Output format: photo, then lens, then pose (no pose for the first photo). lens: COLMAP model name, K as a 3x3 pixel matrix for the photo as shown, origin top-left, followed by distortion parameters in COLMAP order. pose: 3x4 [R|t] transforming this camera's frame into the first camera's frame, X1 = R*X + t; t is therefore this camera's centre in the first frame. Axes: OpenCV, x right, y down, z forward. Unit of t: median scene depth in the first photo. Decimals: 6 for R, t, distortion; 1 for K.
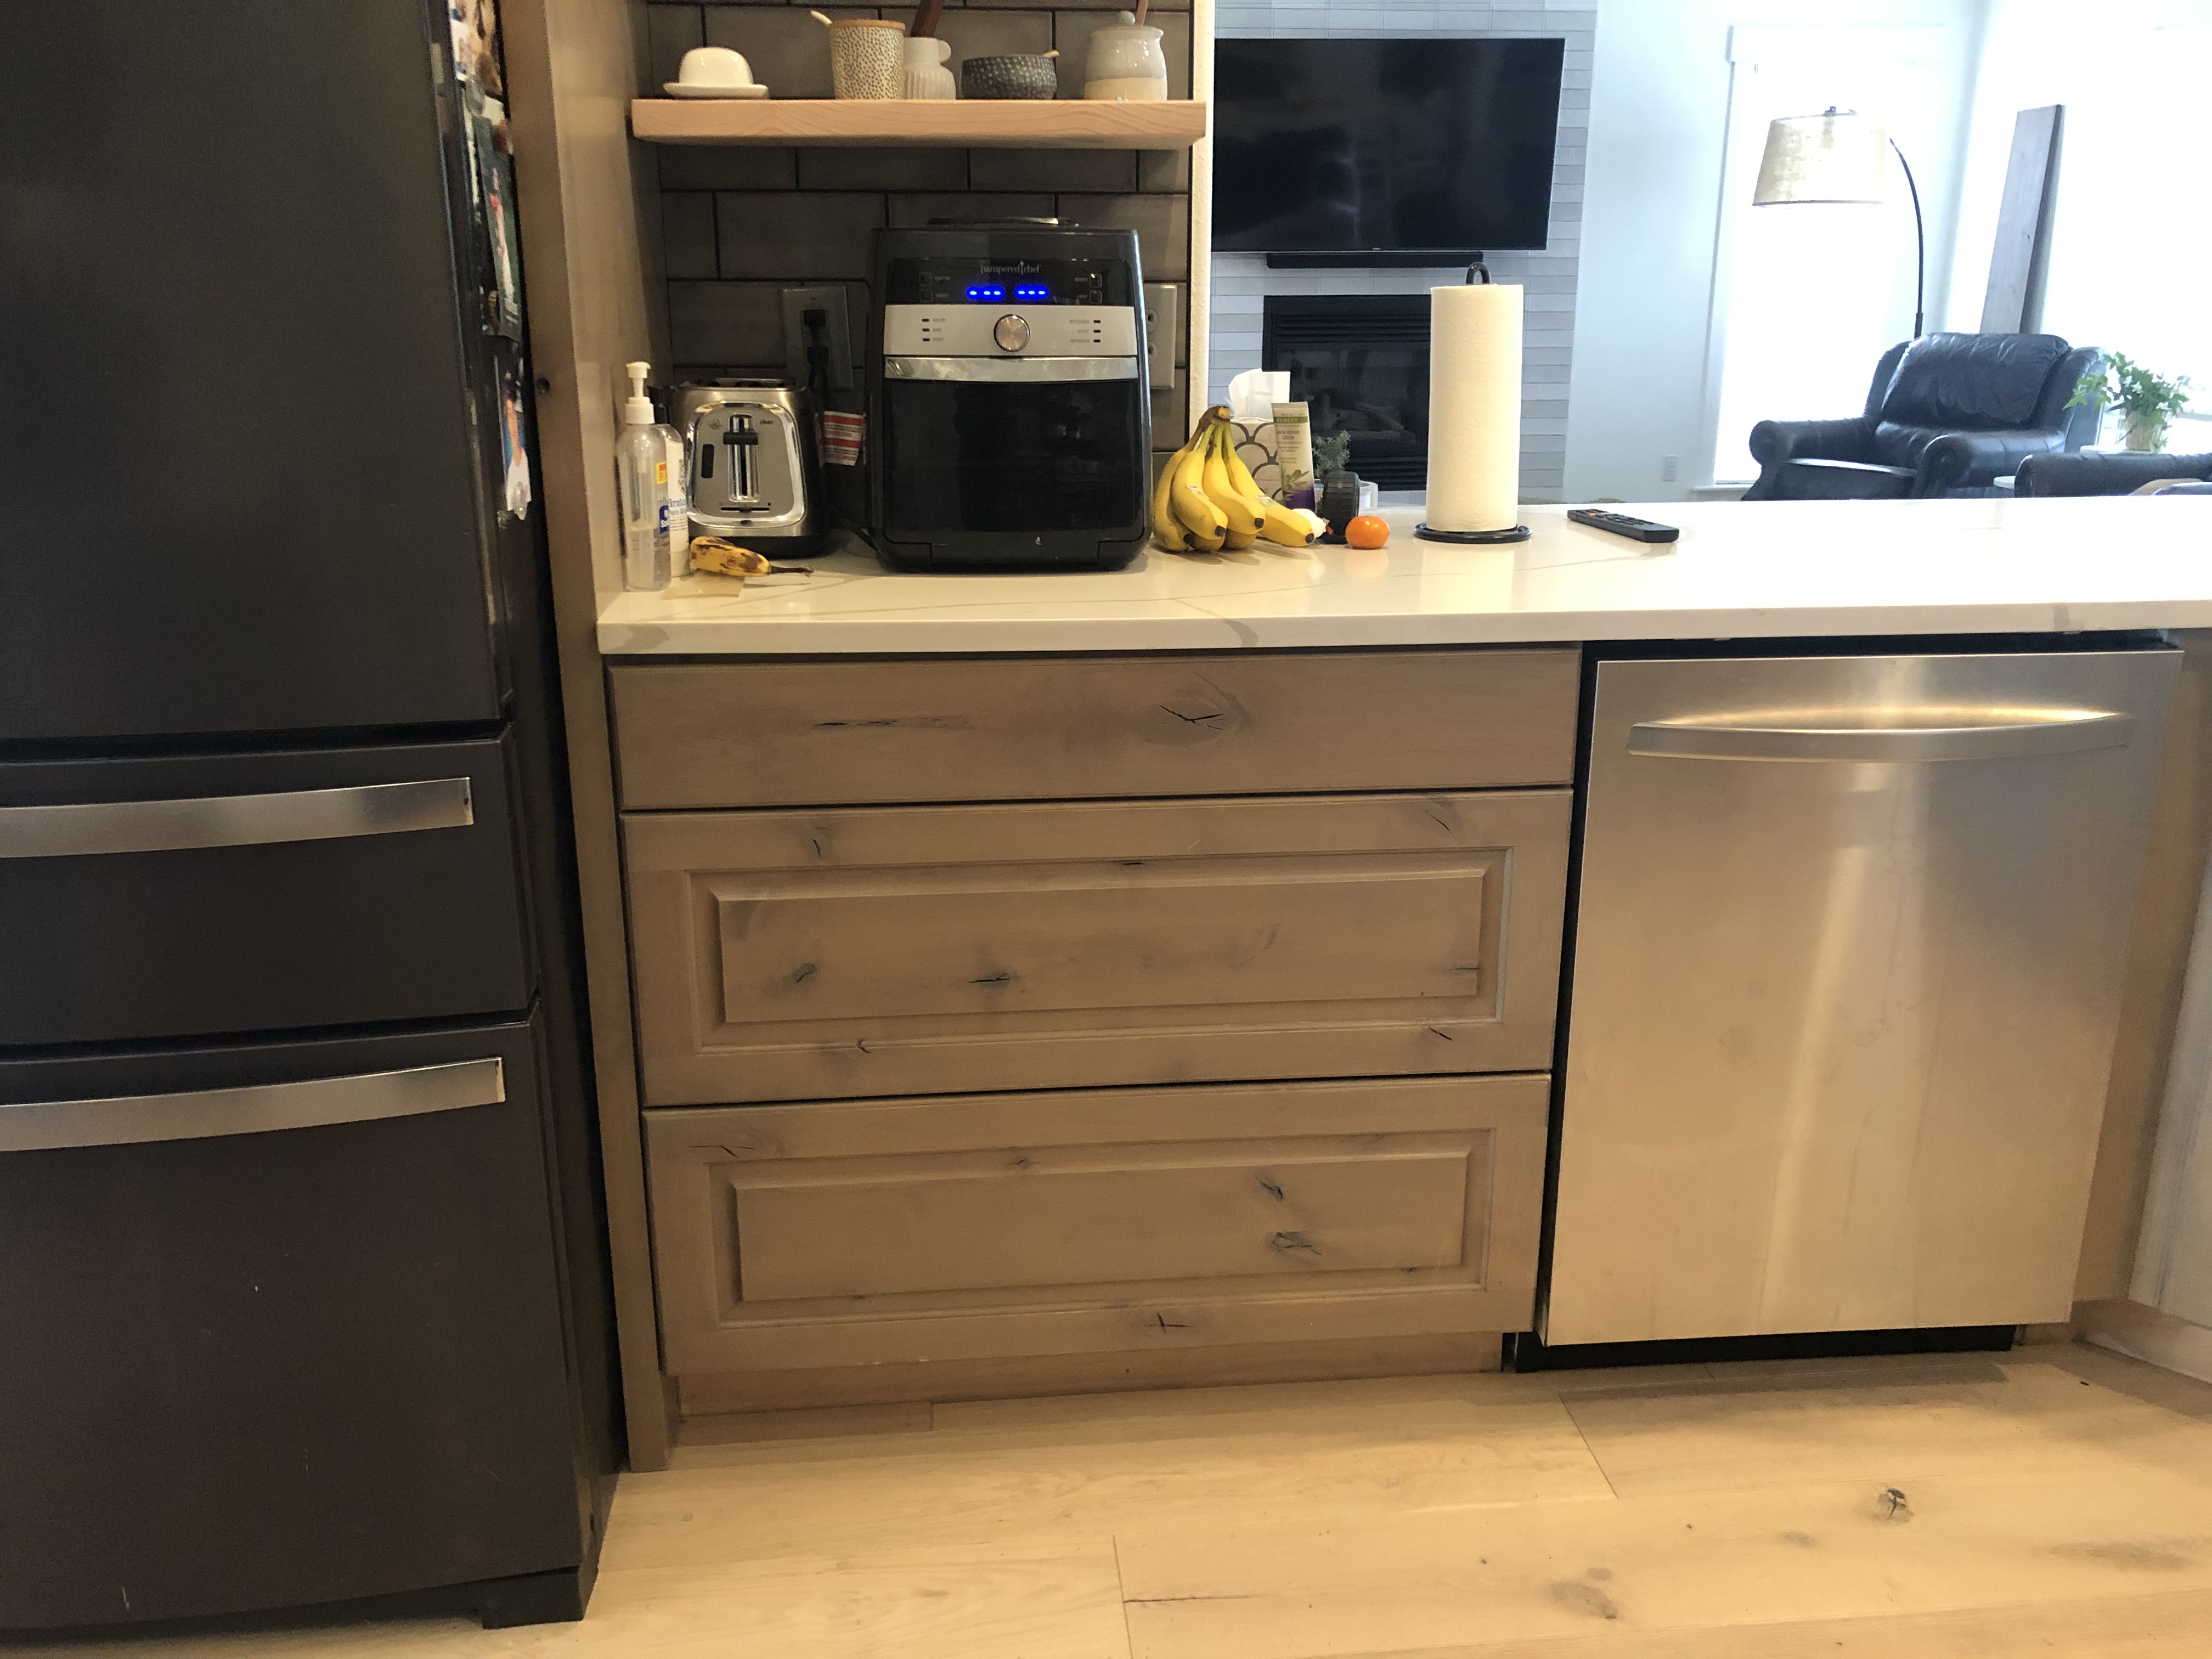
lens RADIAL K [[1815.0, 0, 1109.2], [0, 1815.0, 812.1], [0, 0, 1]] dist [0.012578, -0.003600]
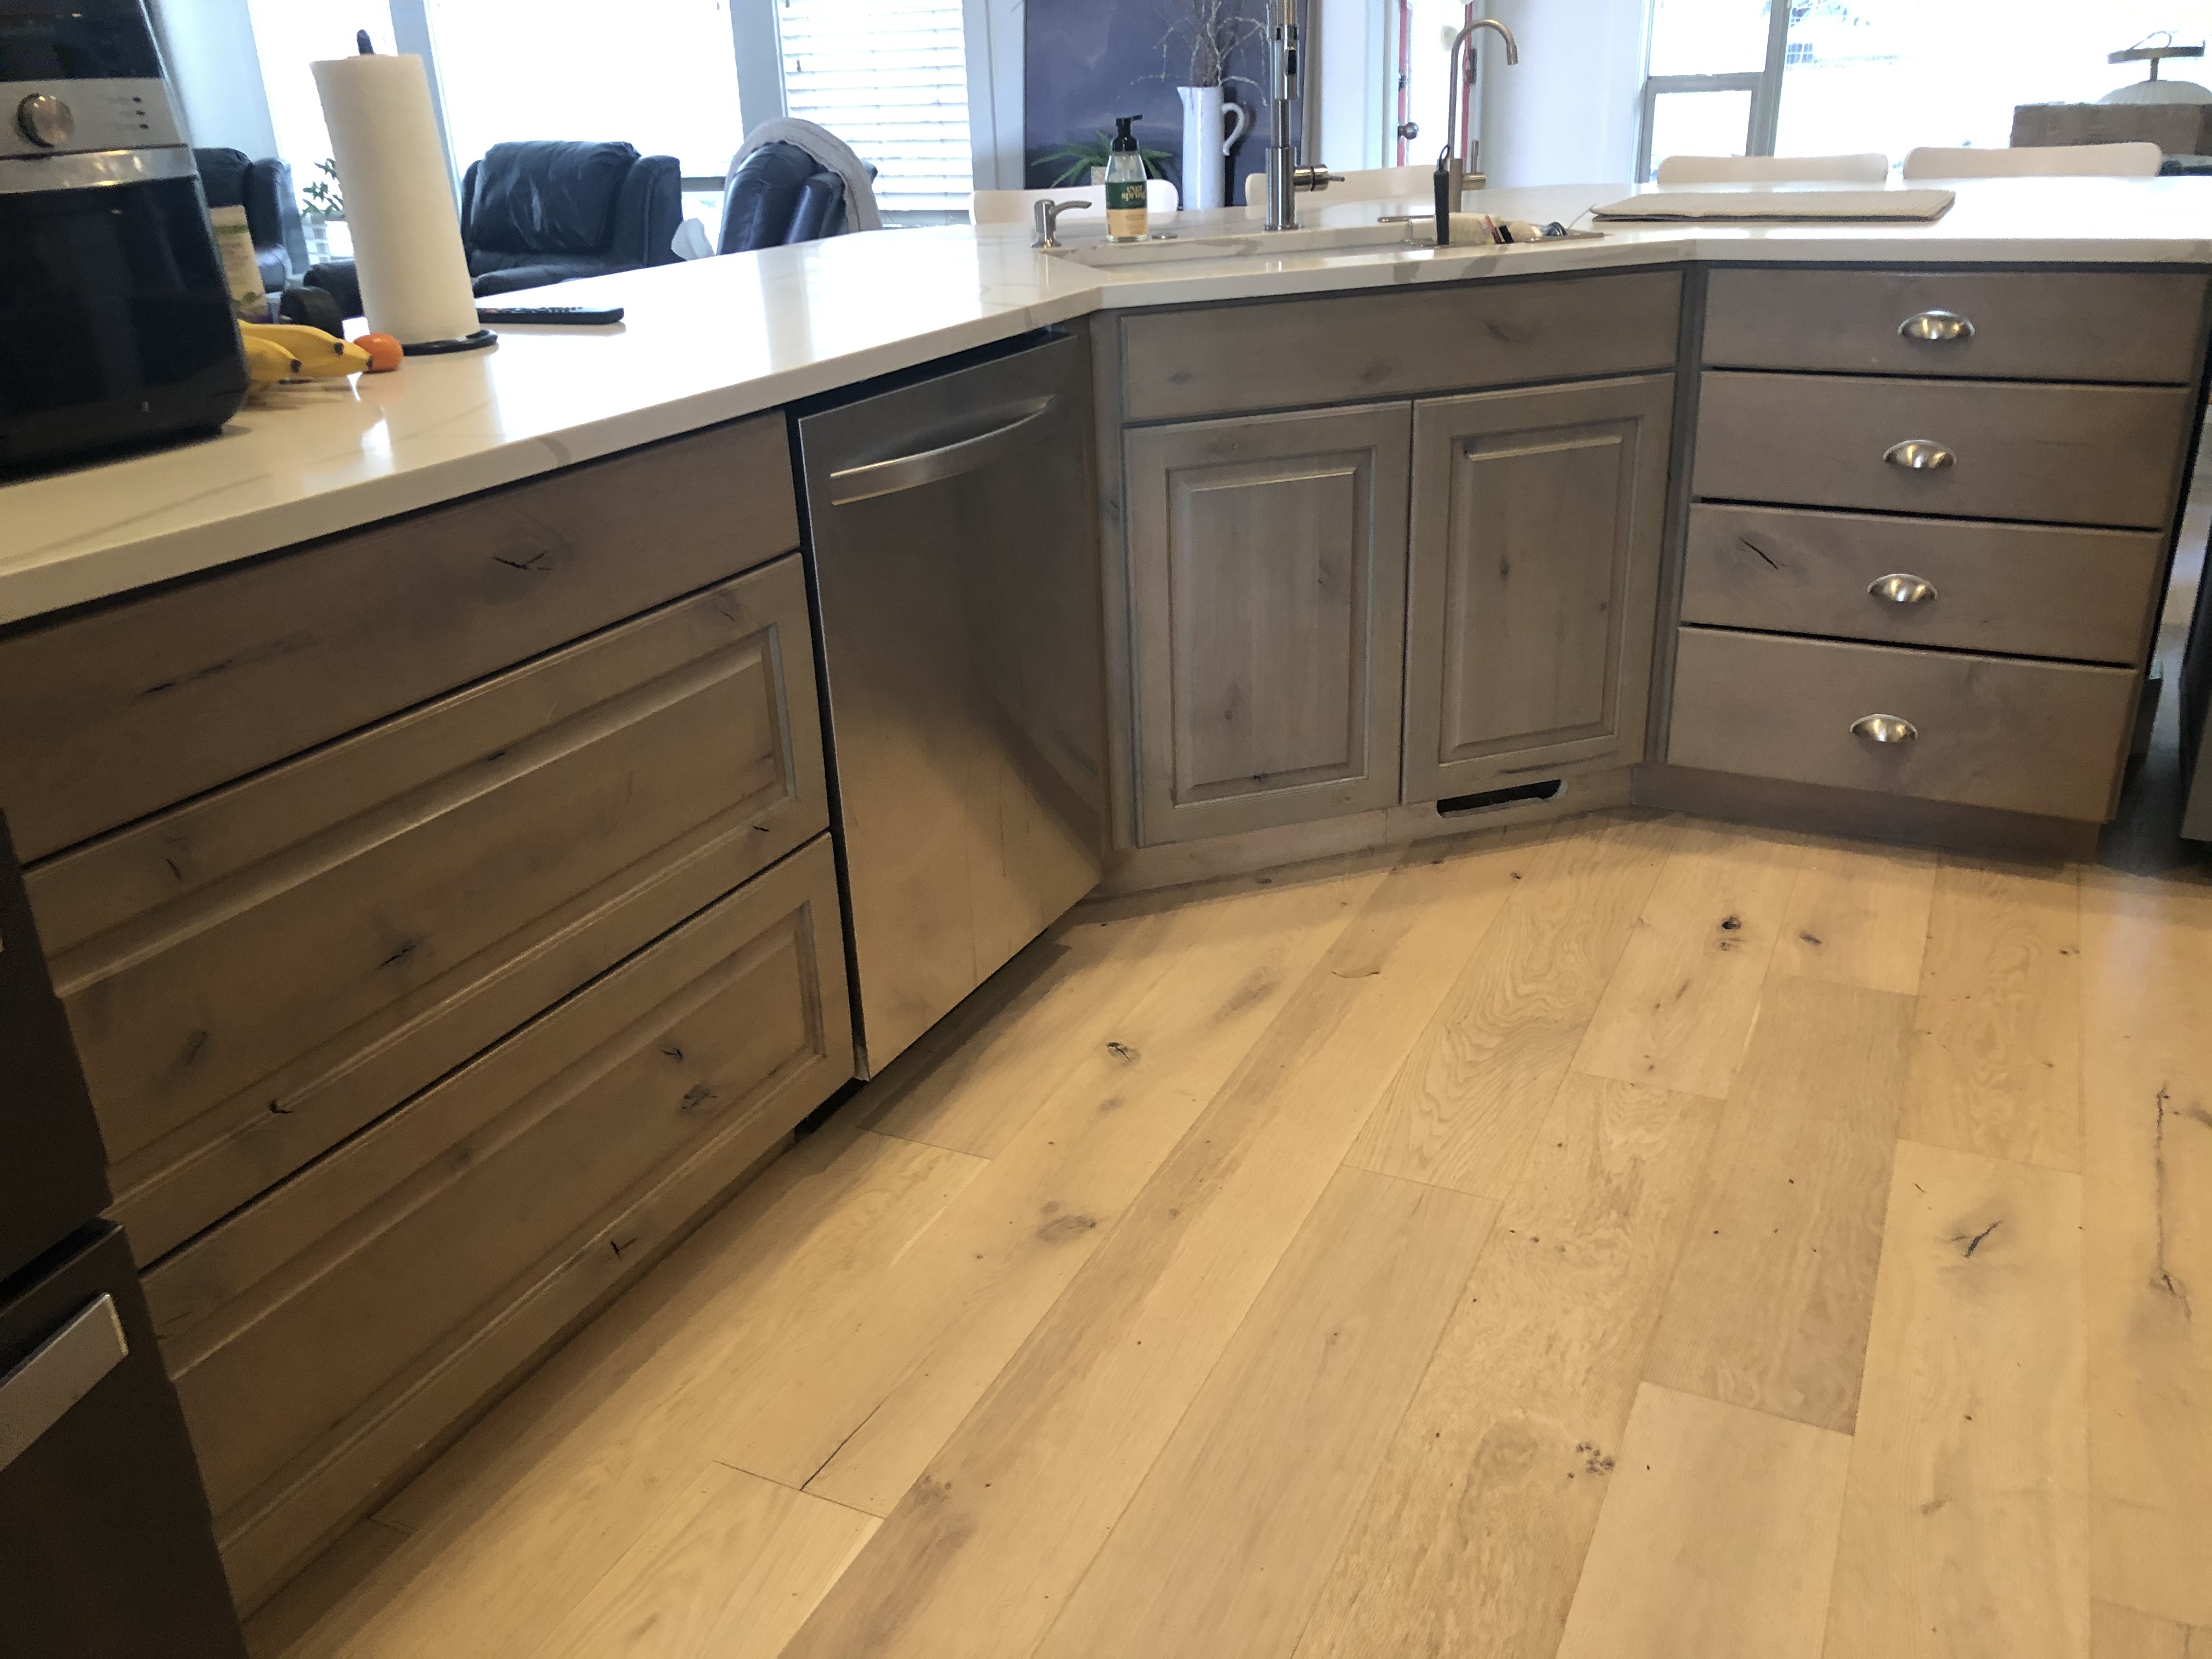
lens RADIAL K [[1761.1, 0, 1105.3], [0, 1761.1, 841.3], [0, 0, 1]] dist [-0.001328, -0.009491]
pose [[0.523546, -0.358700, 0.772809, -0.468881], [0.280867, 0.929014, 0.240927, -0.050763], [-0.804371, 0.090920, 0.587129, 0.291121]]
